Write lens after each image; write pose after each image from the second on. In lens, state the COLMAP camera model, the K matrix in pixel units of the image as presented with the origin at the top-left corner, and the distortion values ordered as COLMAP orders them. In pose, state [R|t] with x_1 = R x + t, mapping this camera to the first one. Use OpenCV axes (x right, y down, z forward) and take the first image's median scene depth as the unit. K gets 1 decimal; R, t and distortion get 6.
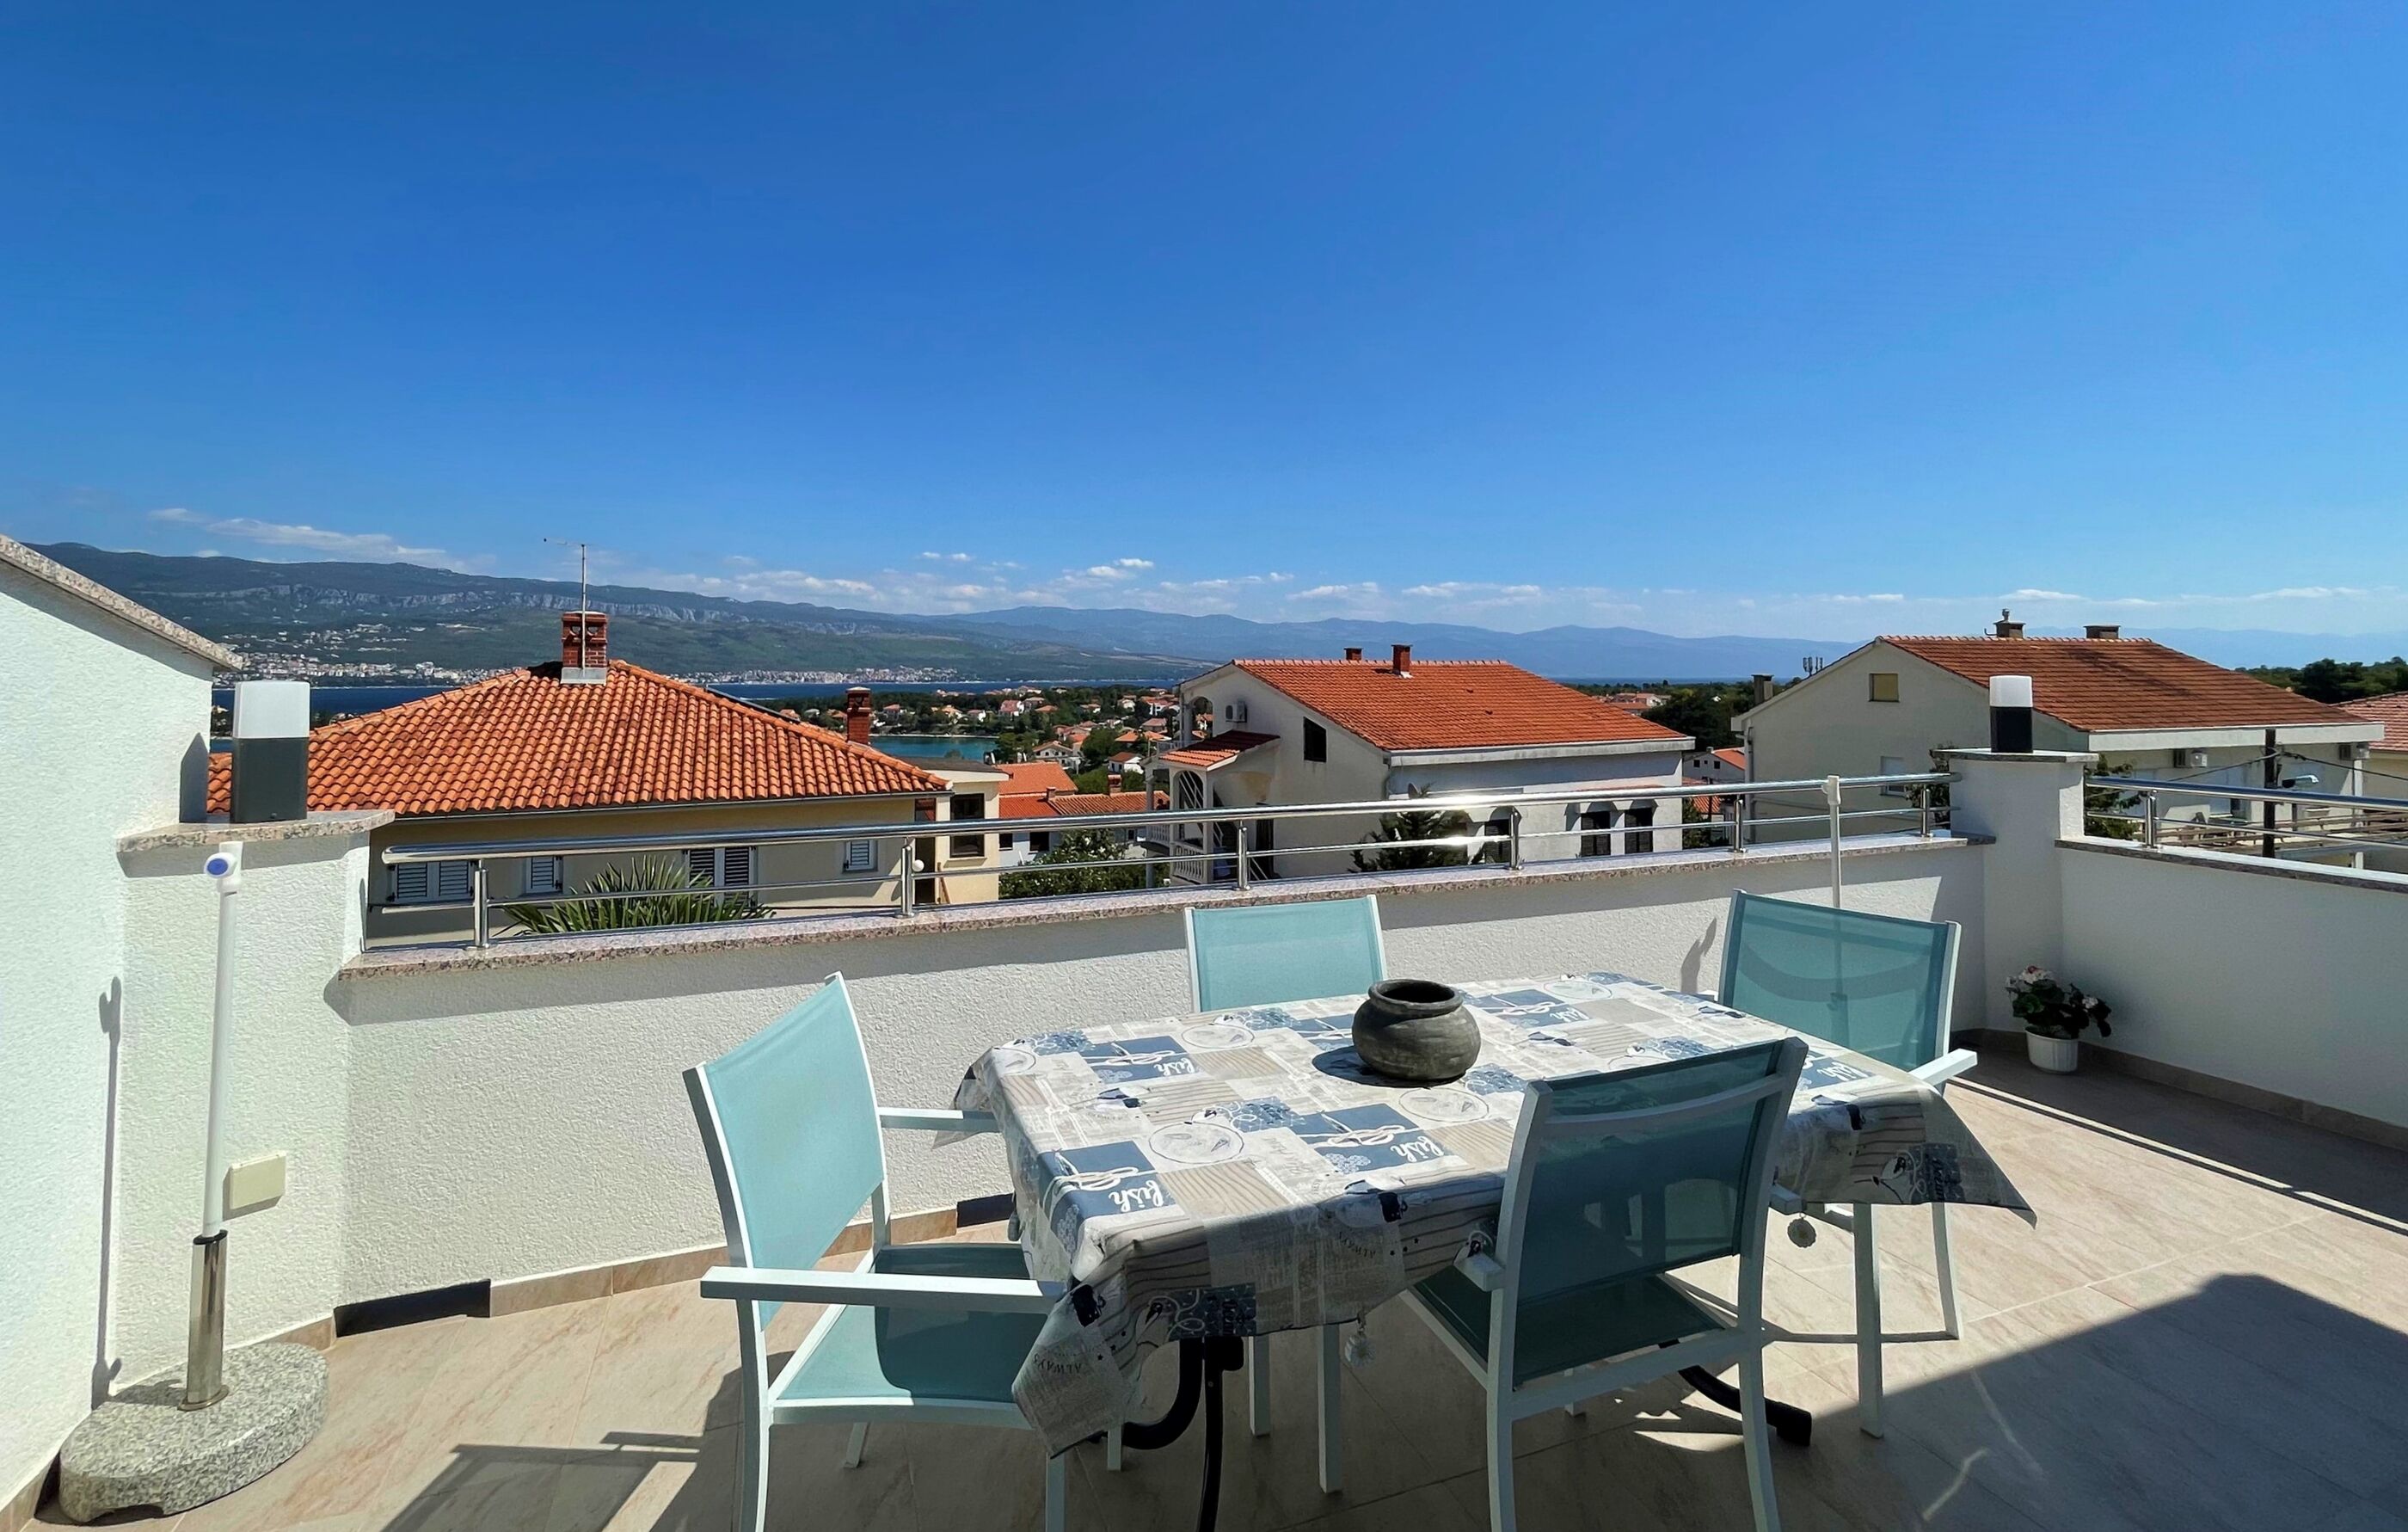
lens RADIAL K [[1069.8, 0, 1163.1], [0, 1069.8, 653.4], [0, 0, 1]] dist [-0.000690, -0.000400]
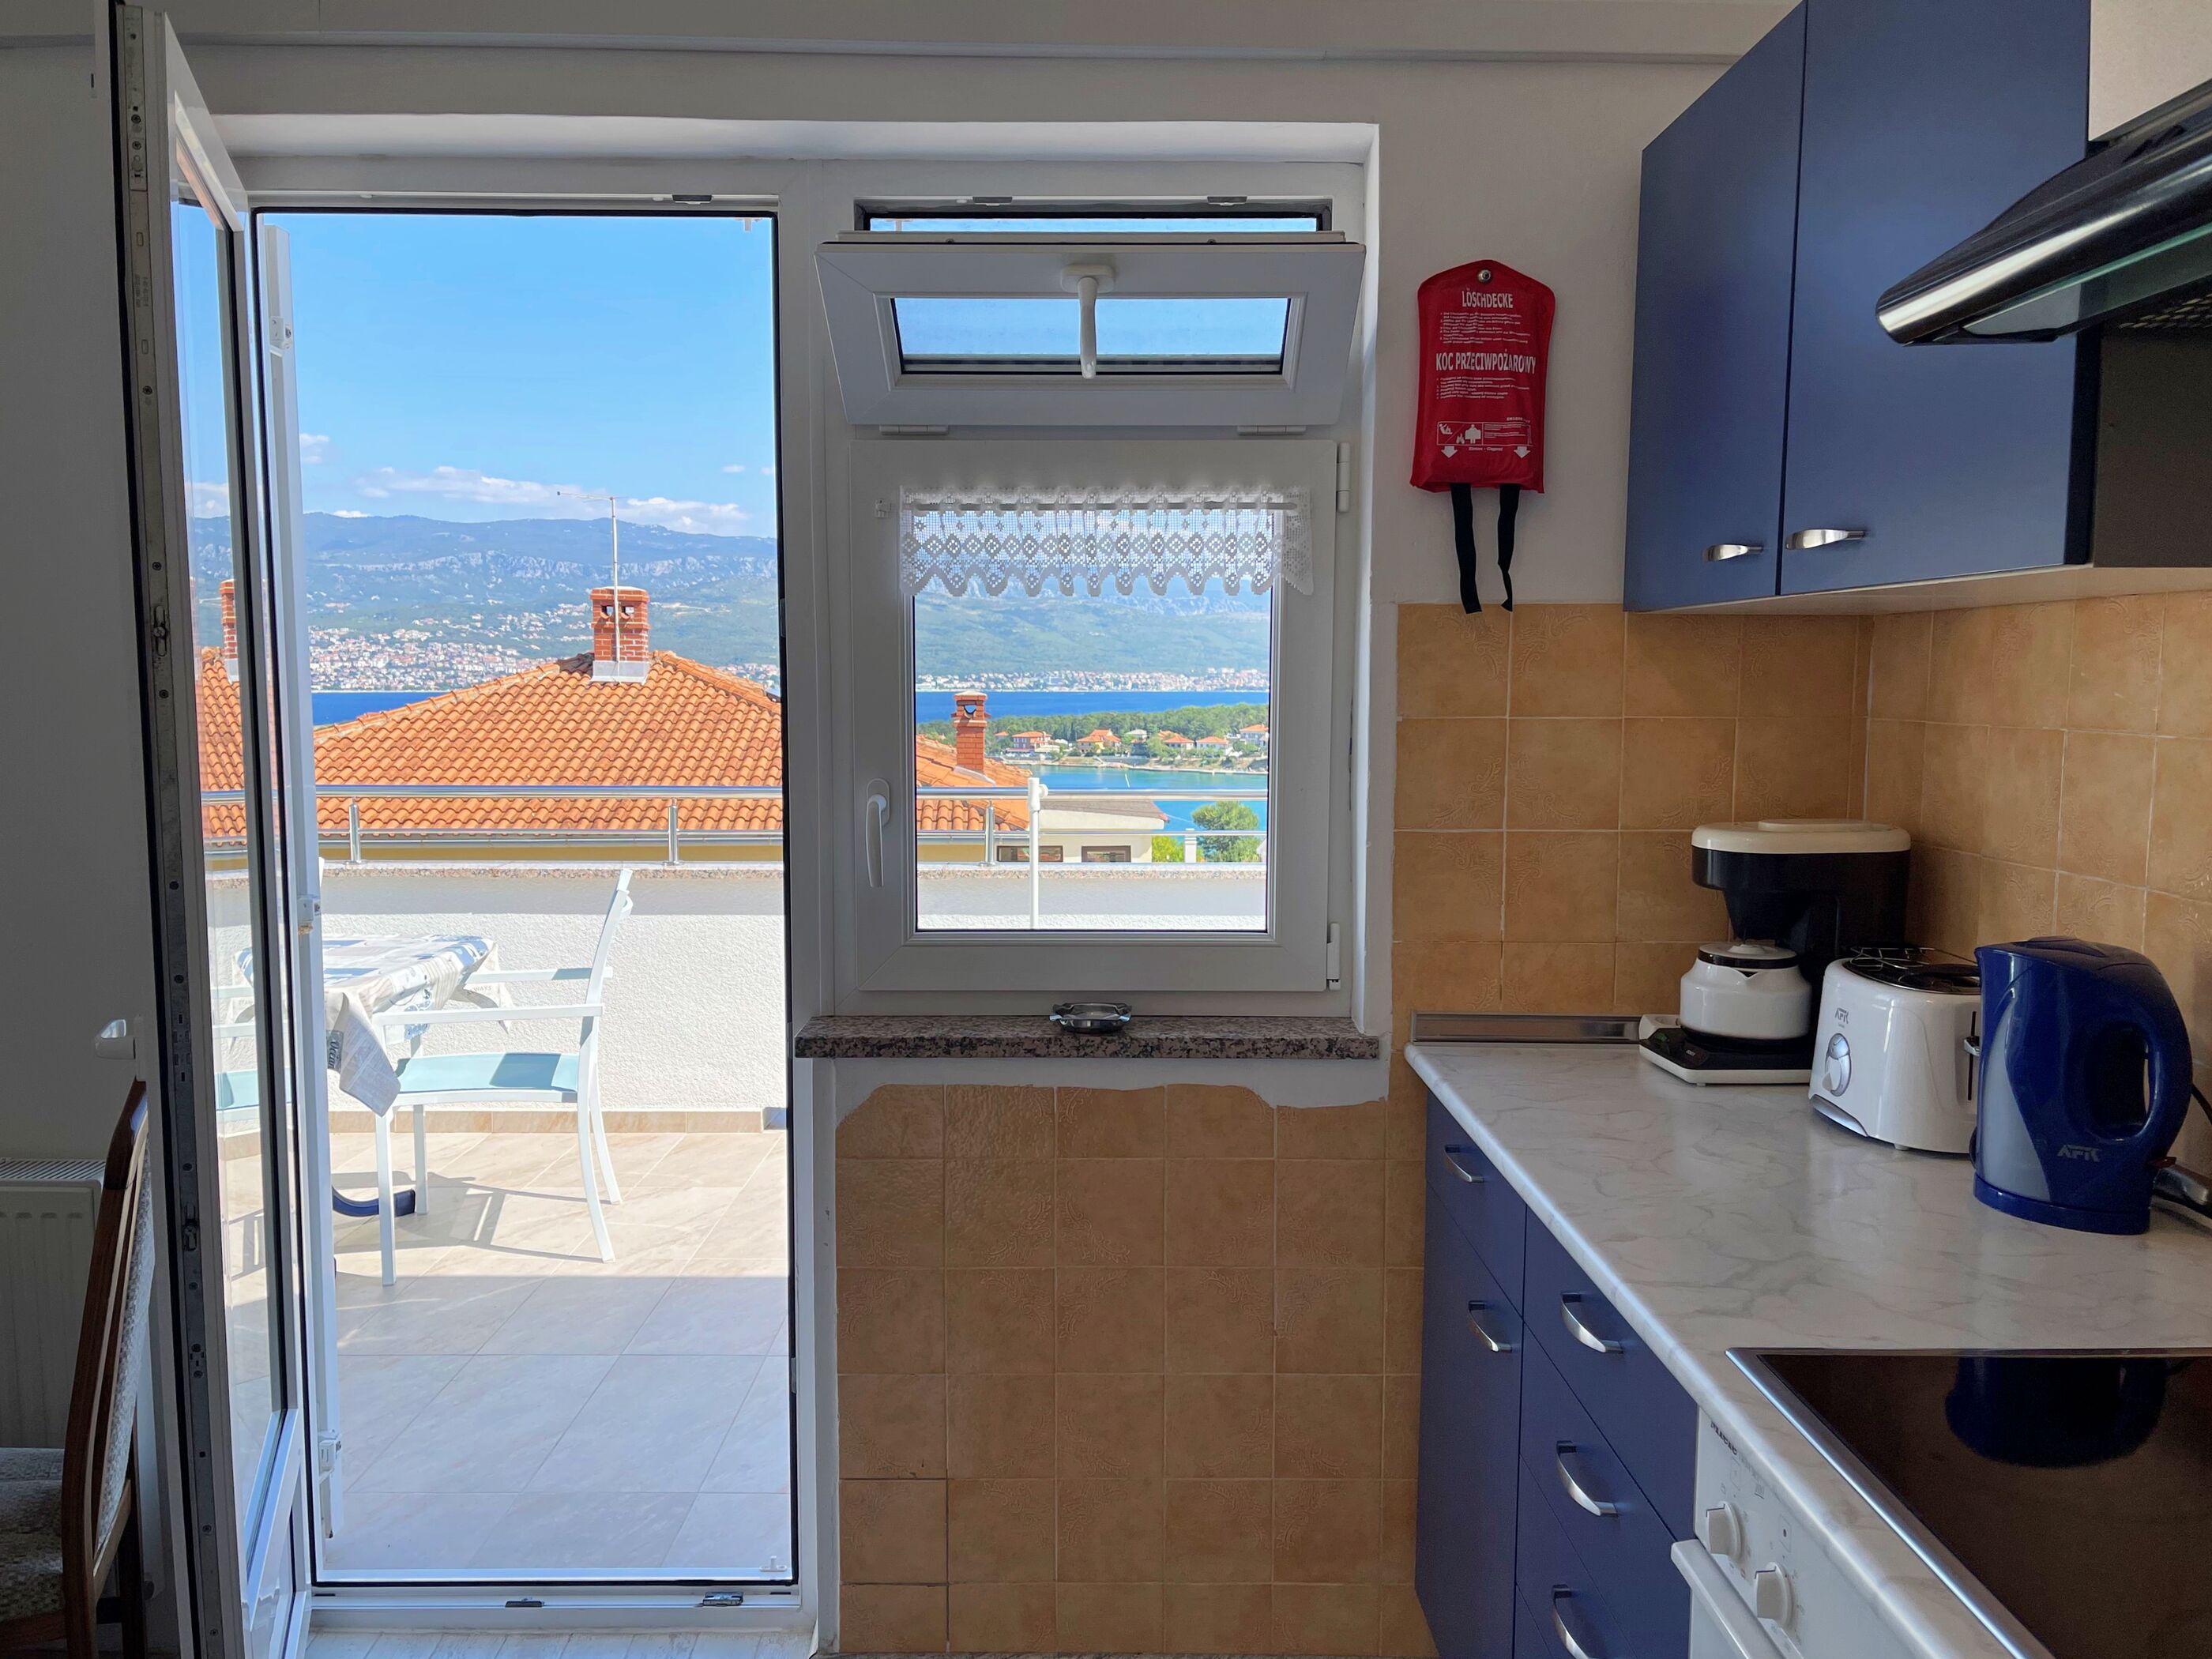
lens RADIAL K [[1716.6, 0, 1096.8], [0, 1716.6, 855.2], [0, 0, 1]] dist [0.028061, -0.001919]
pose [[0.938663, 0.041503, -0.342328, 0.207433], [0.000479, 0.992573, 0.121653, 0.001752], [0.344834, -0.114355, 0.931672, -0.046600]]
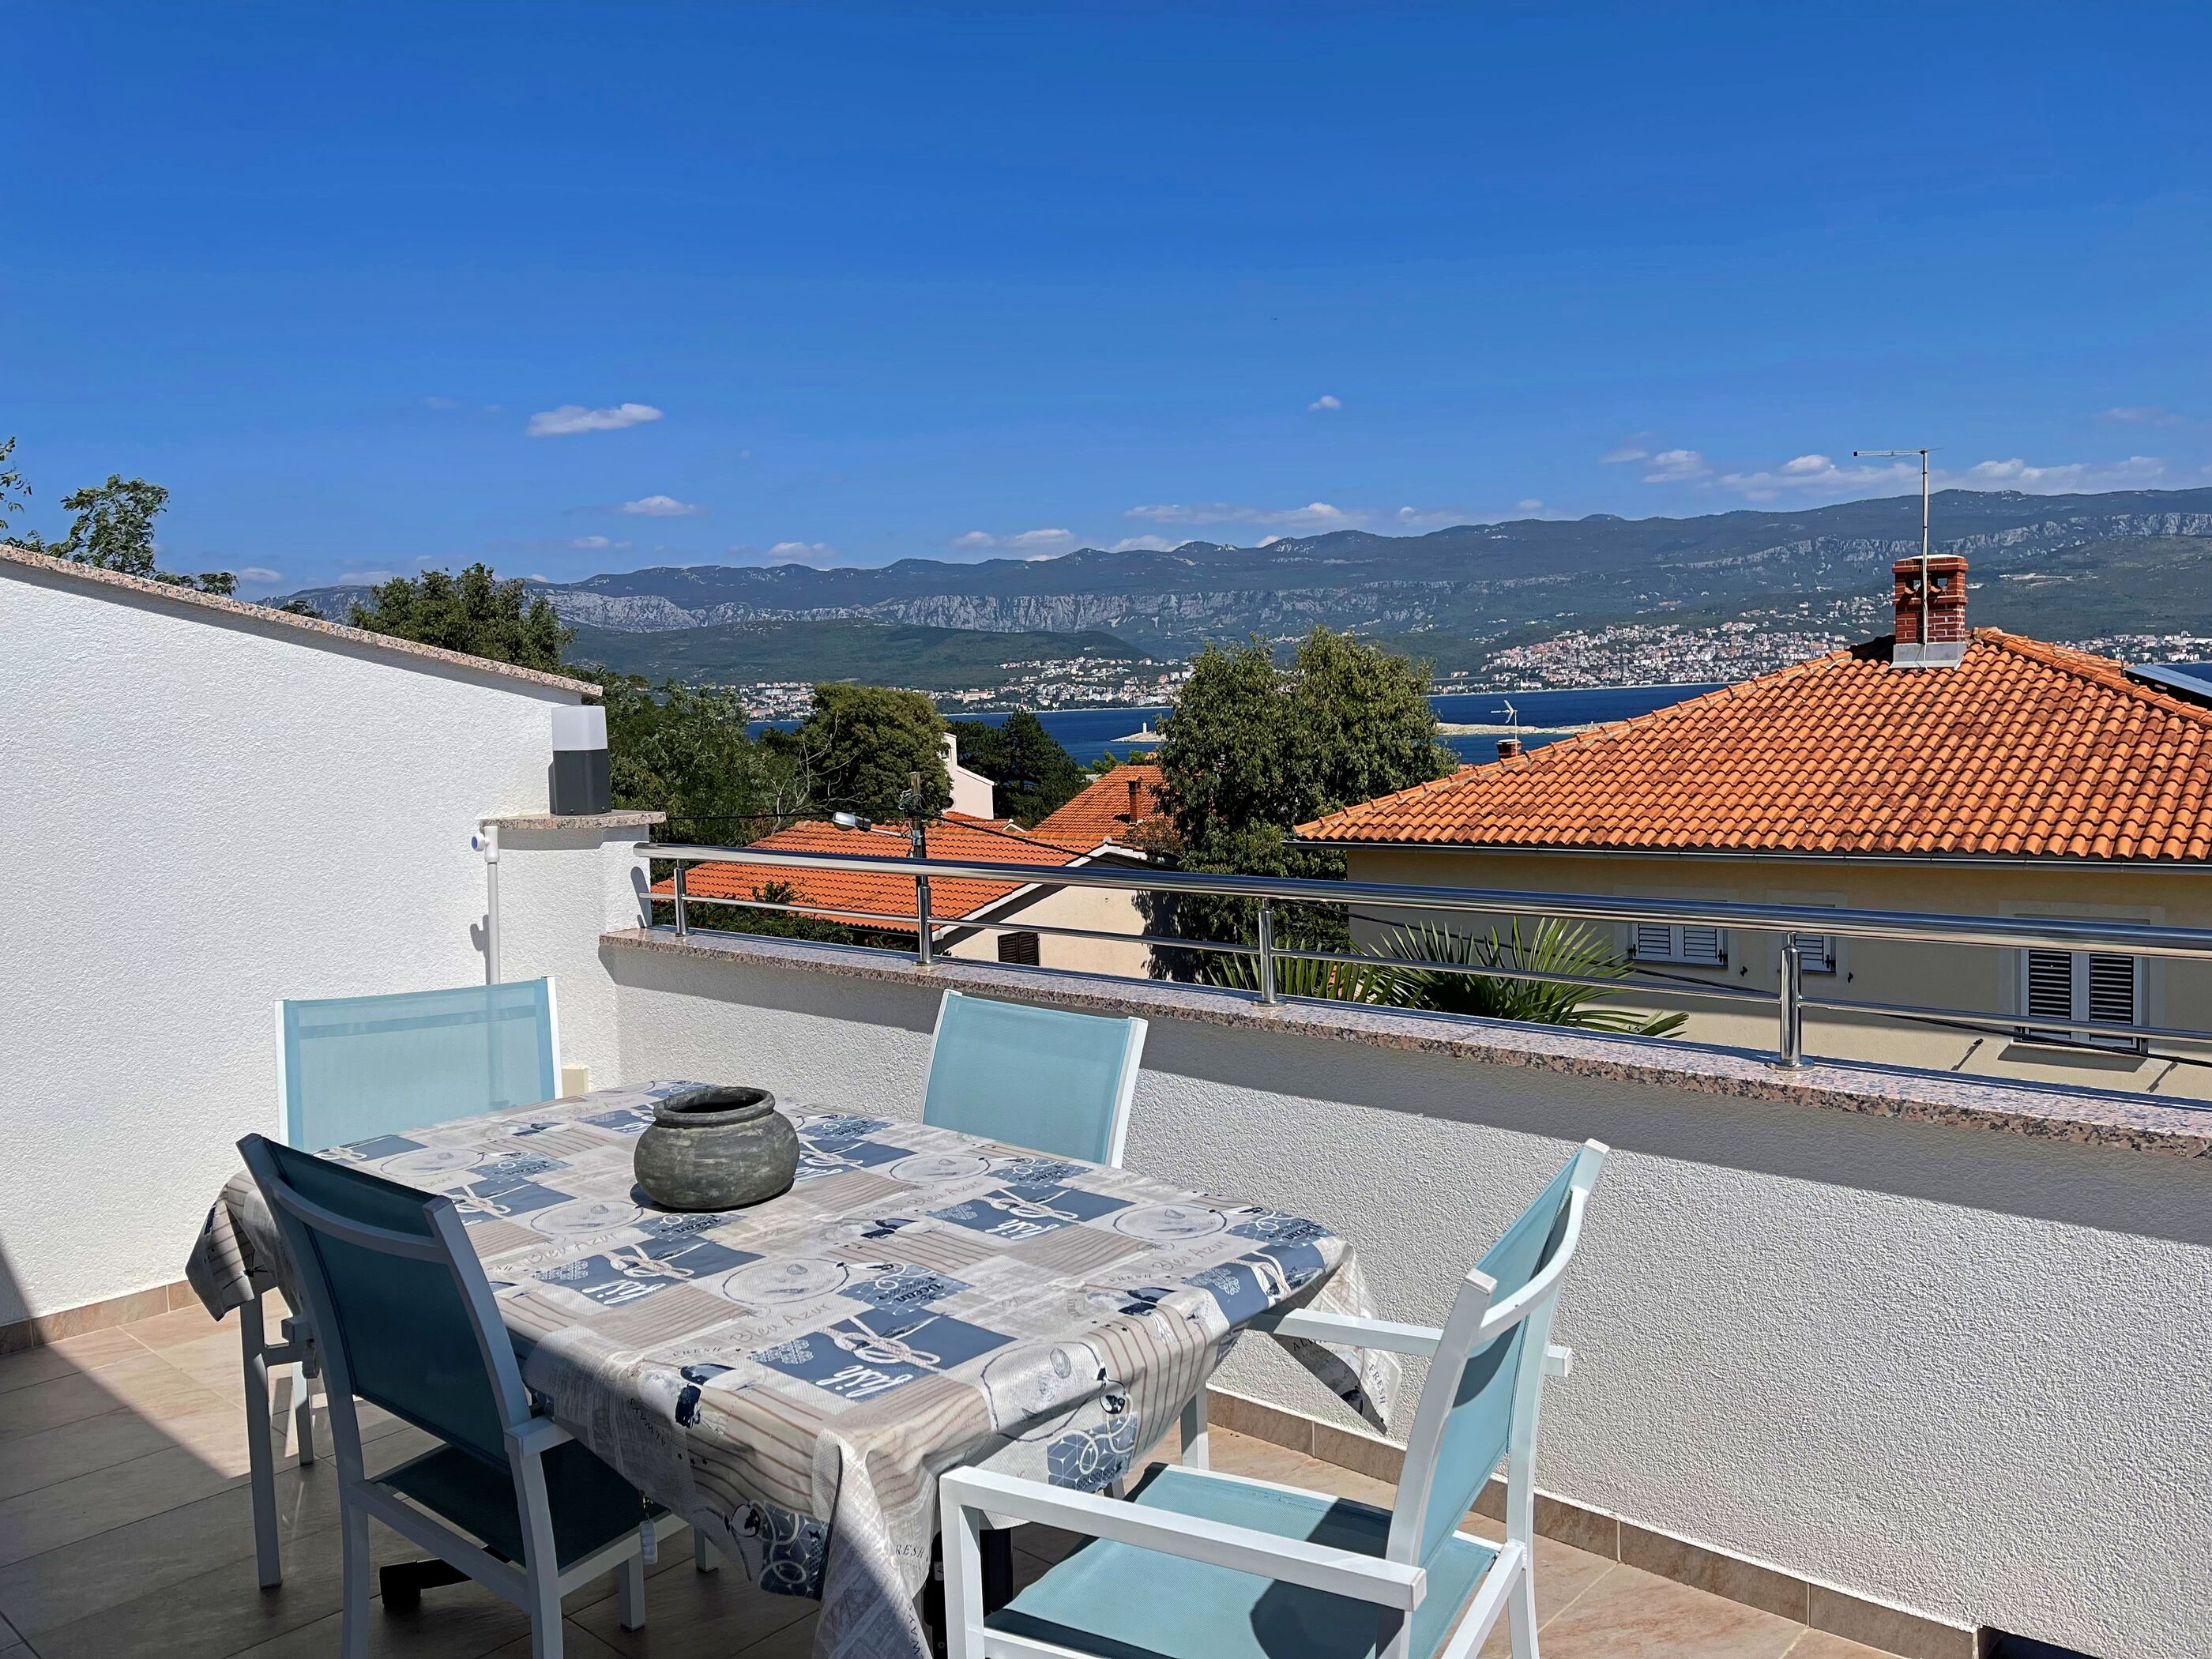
lens RADIAL K [[1681.5, 0, 1106.0], [0, 1681.5, 829.5], [0, 0, 1]] dist [0.042050, -0.011408]
pose [[0.466148, 0.055596, -0.882958, 0.143526], [0.056432, 0.994123, 0.092388, 0.002873], [0.882905, -0.092893, 0.460271, 0.074402]]
